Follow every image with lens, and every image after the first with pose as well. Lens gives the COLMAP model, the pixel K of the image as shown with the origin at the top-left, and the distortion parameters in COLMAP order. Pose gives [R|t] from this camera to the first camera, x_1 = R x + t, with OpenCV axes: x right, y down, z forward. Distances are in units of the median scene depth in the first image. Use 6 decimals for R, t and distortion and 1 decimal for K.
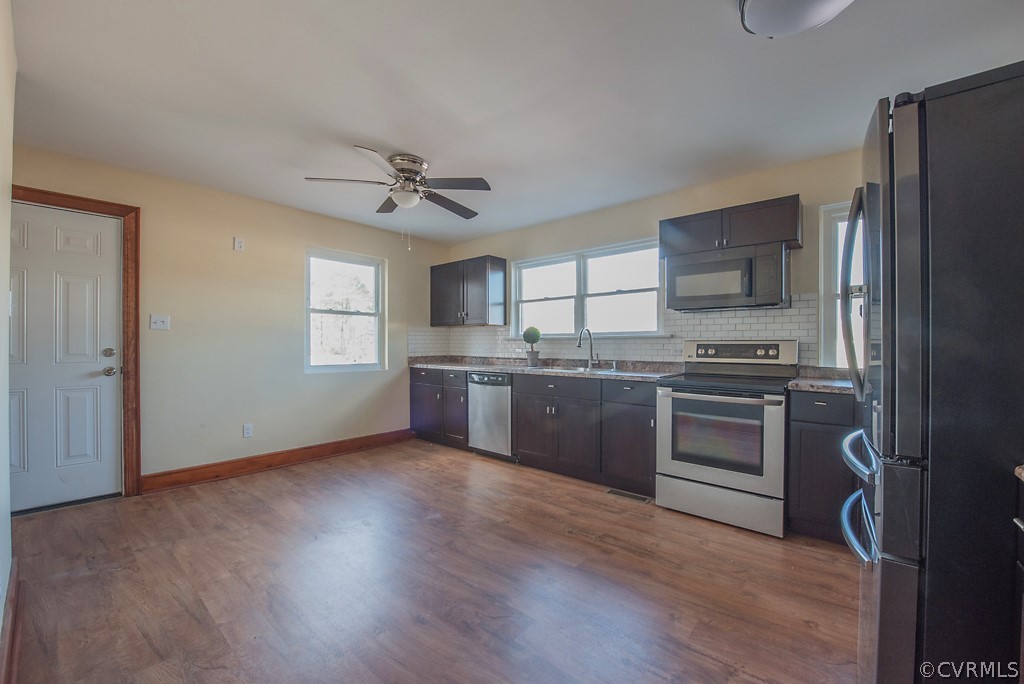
lens RADIAL K [[408.2, 0, 508.1], [0, 408.2, 346.0], [0, 0, 1]] dist [-0.012656, -0.002228]
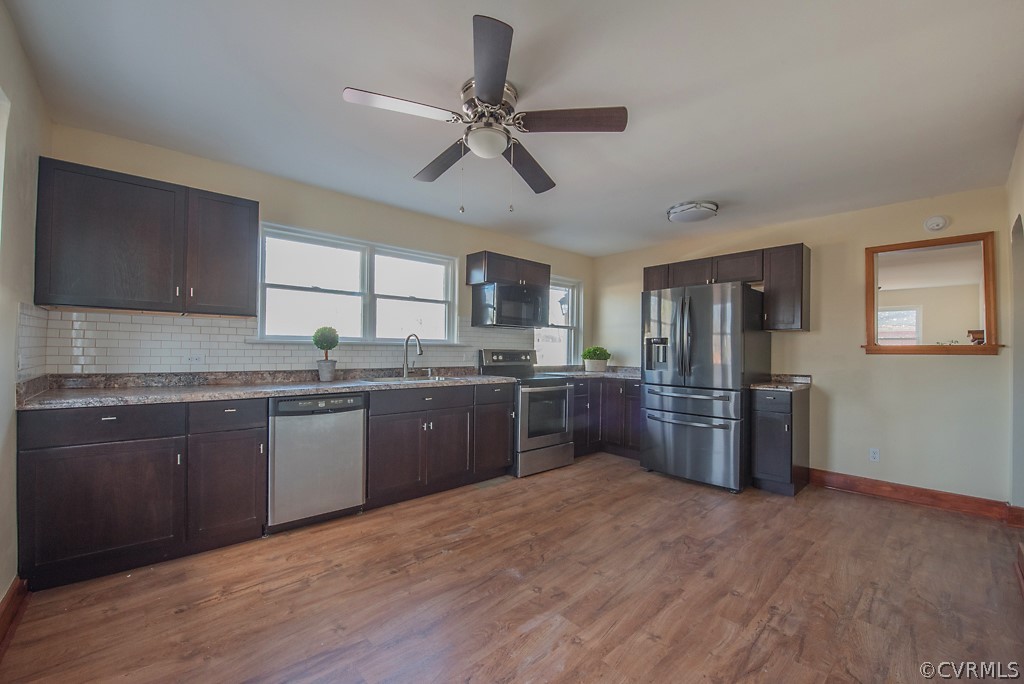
lens RADIAL K [[408.2, 0, 508.1], [0, 408.2, 346.3], [0, 0, 1]] dist [-0.012656, -0.002228]
pose [[0.126700, 0.011026, 0.991880, -0.796001], [-0.009212, 0.999908, -0.009939, -0.010167], [-0.991898, -0.007878, 0.126790, 0.751271]]
